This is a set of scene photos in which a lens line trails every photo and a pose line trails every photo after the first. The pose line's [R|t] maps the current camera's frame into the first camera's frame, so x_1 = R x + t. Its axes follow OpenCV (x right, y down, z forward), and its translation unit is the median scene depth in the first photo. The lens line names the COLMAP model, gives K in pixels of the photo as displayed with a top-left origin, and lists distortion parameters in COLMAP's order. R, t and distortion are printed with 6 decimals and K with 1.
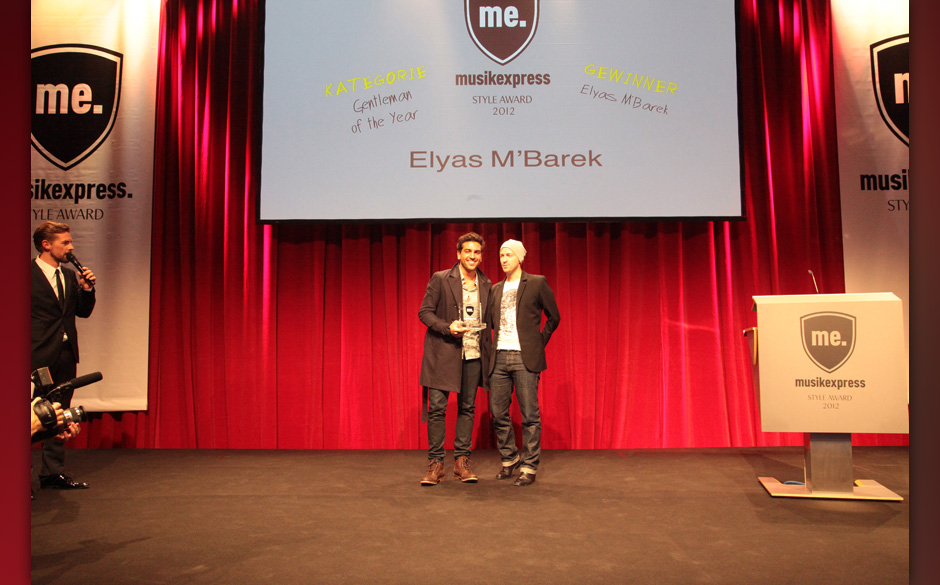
lens RADIAL K [[851.3, 0, 467.9], [0, 851.3, 292.6], [0, 0, 1]] dist [-0.049527, -0.075539]
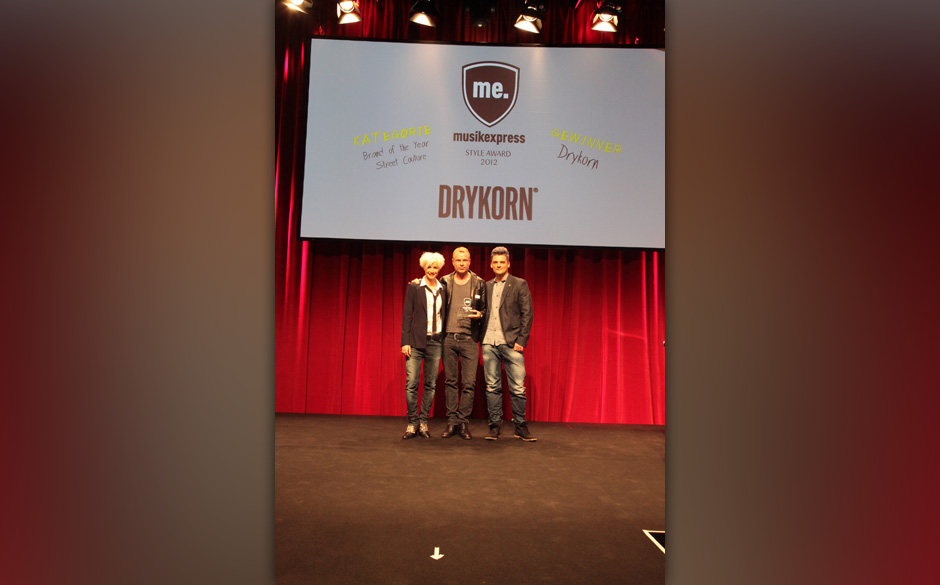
lens RADIAL K [[1020.9, 0, 478.6], [0, 1020.9, 266.6], [0, 0, 1]] dist [0.072542, 0.000000]
pose [[0.999101, 0.037651, 0.019500, 0.001491], [-0.036570, 0.997919, -0.053113, 0.033163], [-0.021459, 0.052352, 0.998398, -0.582108]]
